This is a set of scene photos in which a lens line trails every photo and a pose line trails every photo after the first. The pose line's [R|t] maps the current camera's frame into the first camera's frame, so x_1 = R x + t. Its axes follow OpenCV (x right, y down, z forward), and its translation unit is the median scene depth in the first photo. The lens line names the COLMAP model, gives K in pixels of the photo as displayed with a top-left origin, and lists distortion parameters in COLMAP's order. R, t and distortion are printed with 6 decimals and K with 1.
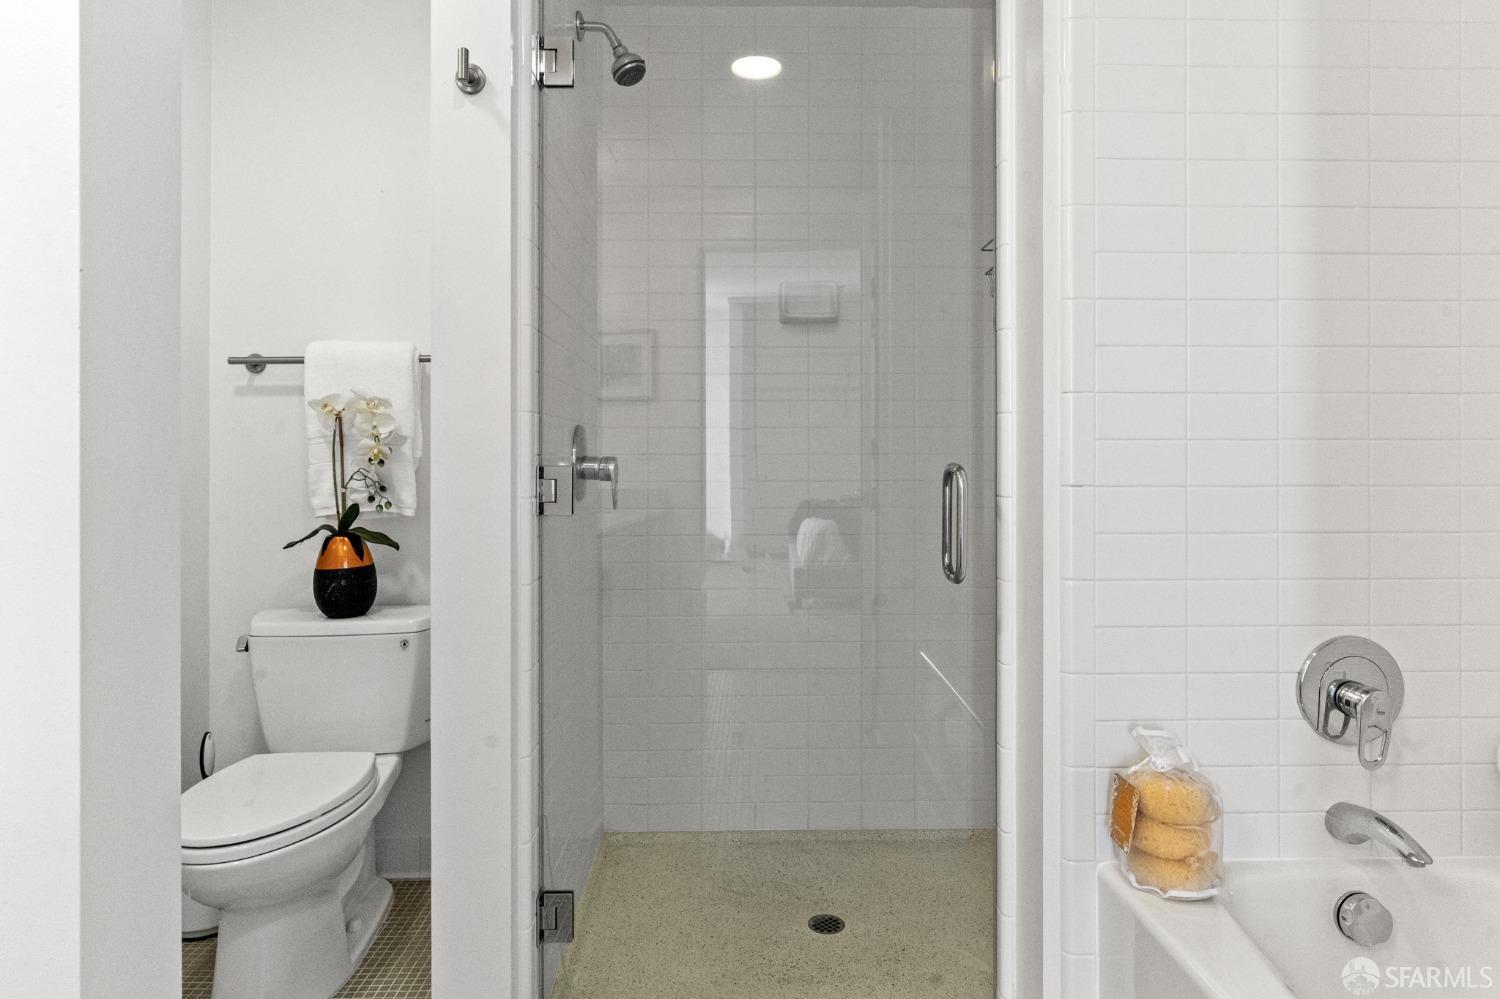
lens RADIAL K [[895.3, 0, 738.0], [0, 895.3, 451.9], [0, 0, 1]] dist [-0.002116, 0.000468]
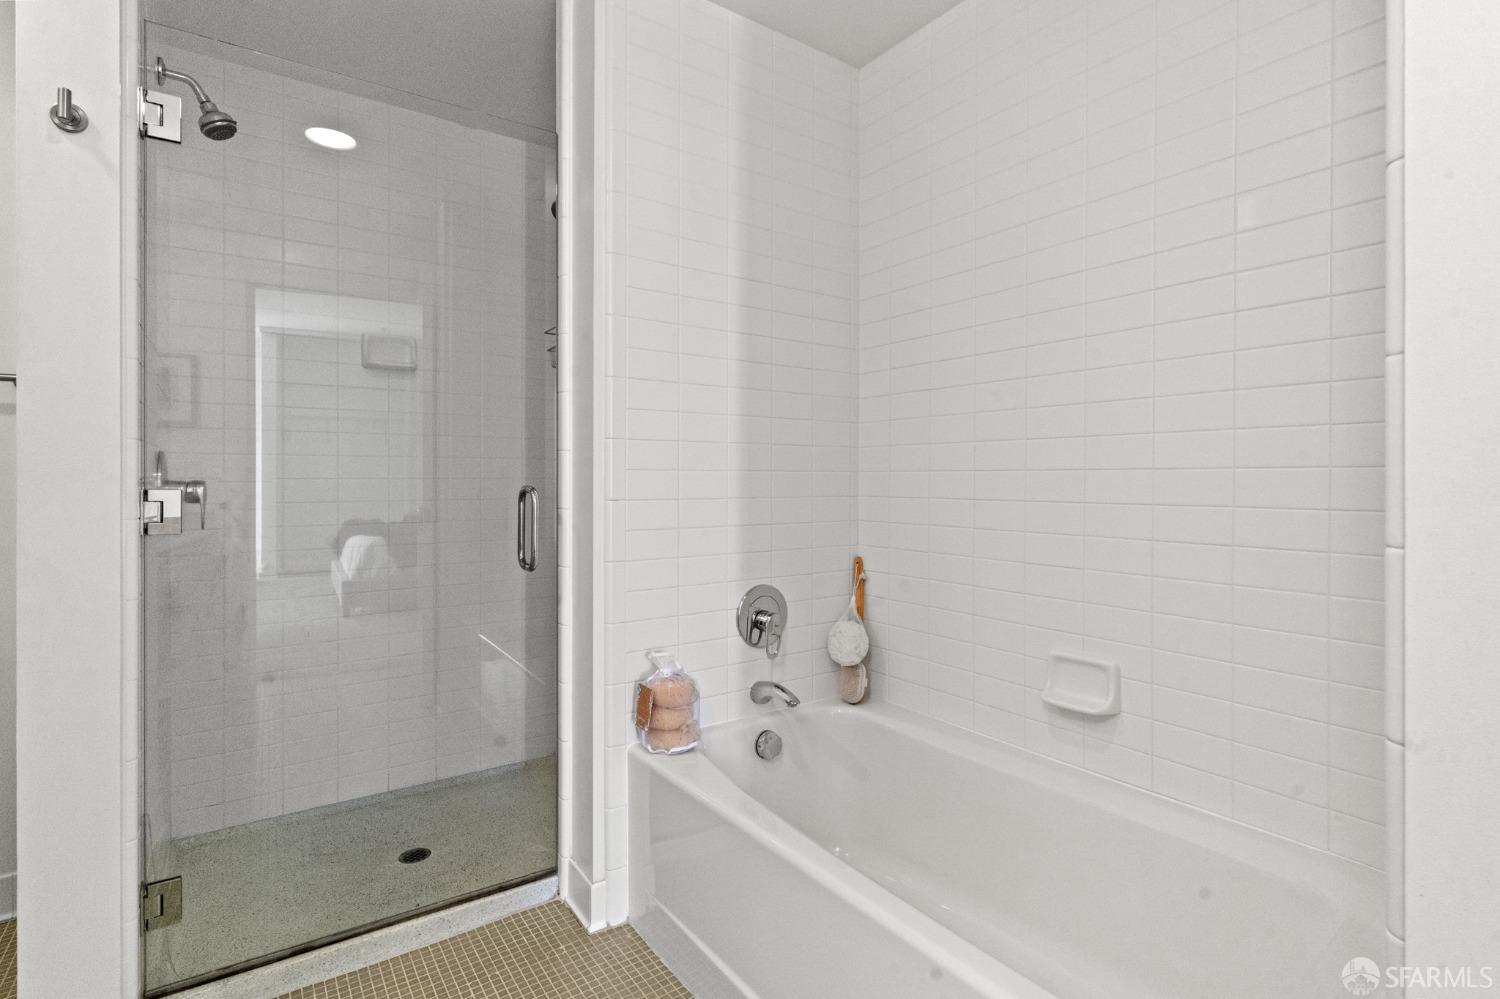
lens RADIAL K [[724.6, 0, 753.0], [0, 724.6, 478.2], [0, 0, 1]] dist [0.002644, 0.000992]
pose [[0.827897, 0.001657, 0.560878, -0.079942], [-0.002742, 0.999996, 0.001092, -0.000561], [-0.560874, -0.002442, 0.827898, -0.101963]]
